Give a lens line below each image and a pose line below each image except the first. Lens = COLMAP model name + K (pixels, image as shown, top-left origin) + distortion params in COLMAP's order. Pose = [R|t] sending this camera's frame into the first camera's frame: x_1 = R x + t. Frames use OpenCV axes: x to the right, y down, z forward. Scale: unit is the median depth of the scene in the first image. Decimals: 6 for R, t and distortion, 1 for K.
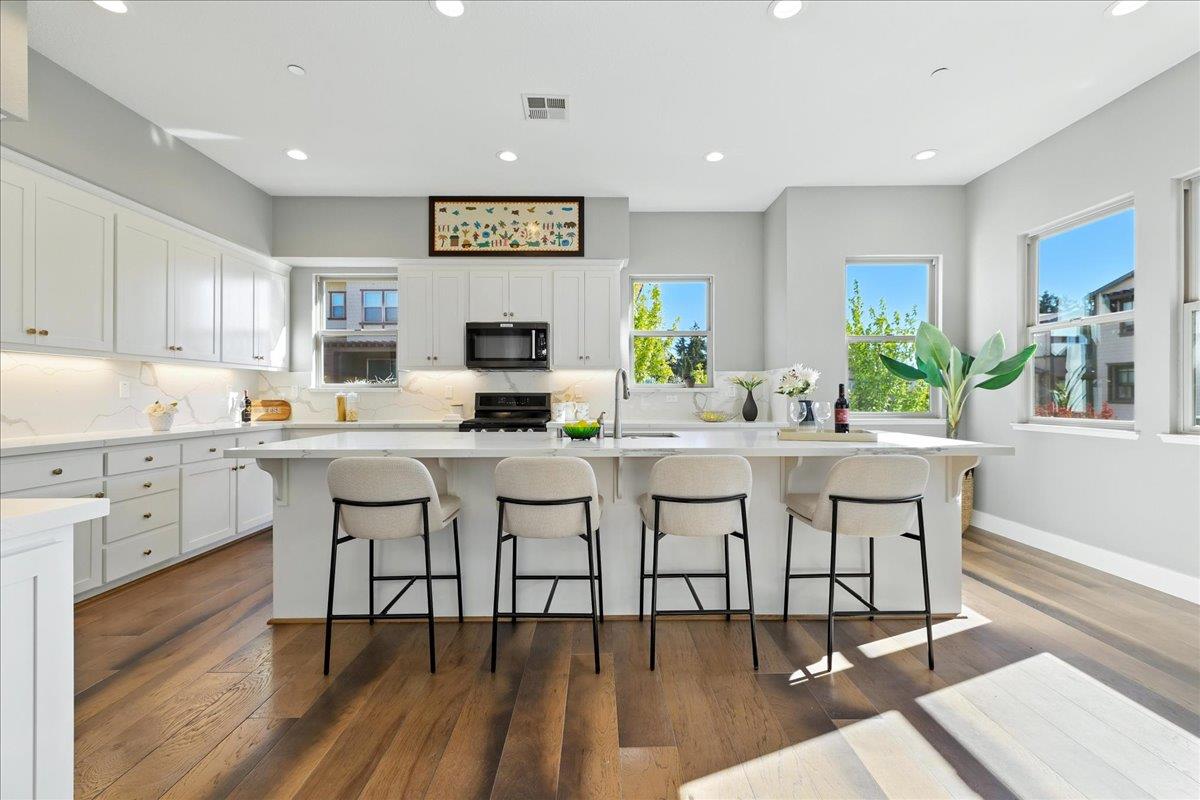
lens RADIAL K [[518.2, 0, 602.6], [0, 518.2, 396.7], [0, 0, 1]] dist [-0.001963, 0.000153]
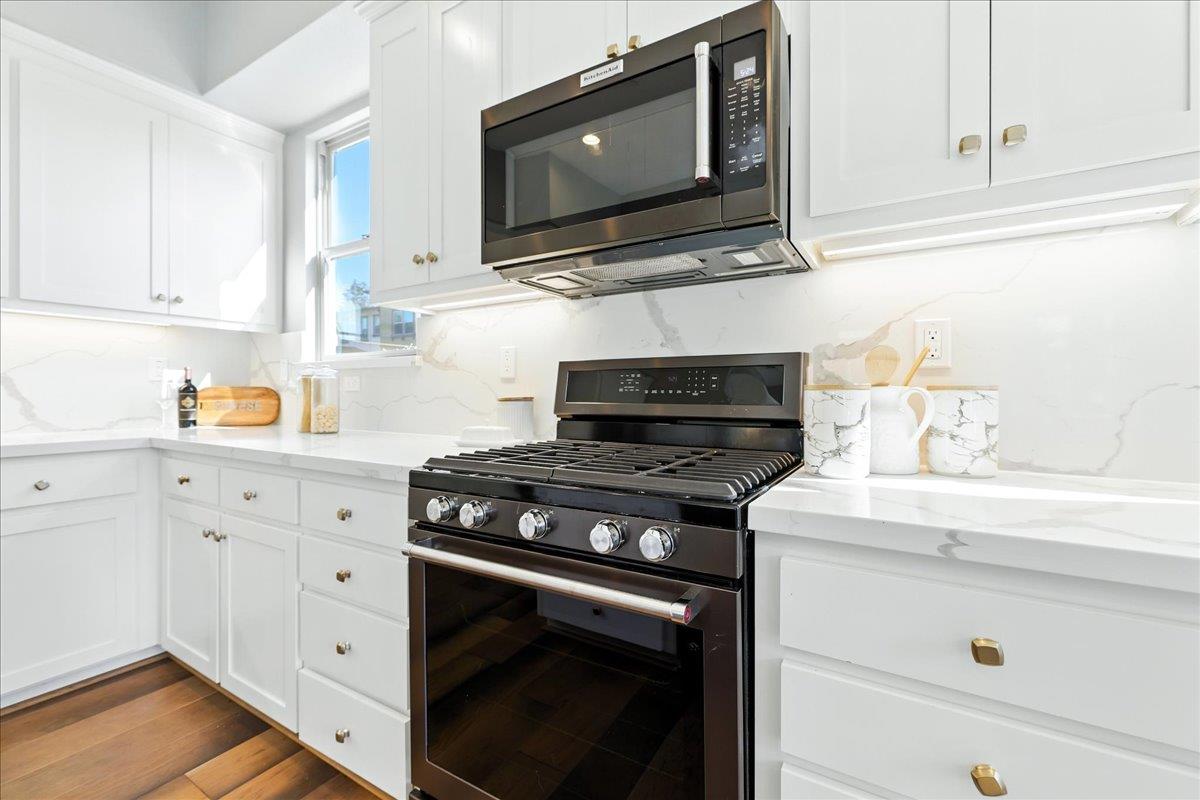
lens RADIAL K [[518.2, 0, 598.0], [0, 518.2, 387.5], [0, 0, 1]] dist [-0.001963, 0.000153]
pose [[0.854668, -0.004690, -0.519153, -0.056037], [0.000774, 0.999970, -0.007761, 0.011801], [0.519174, 0.006231, 0.854646, 0.743862]]
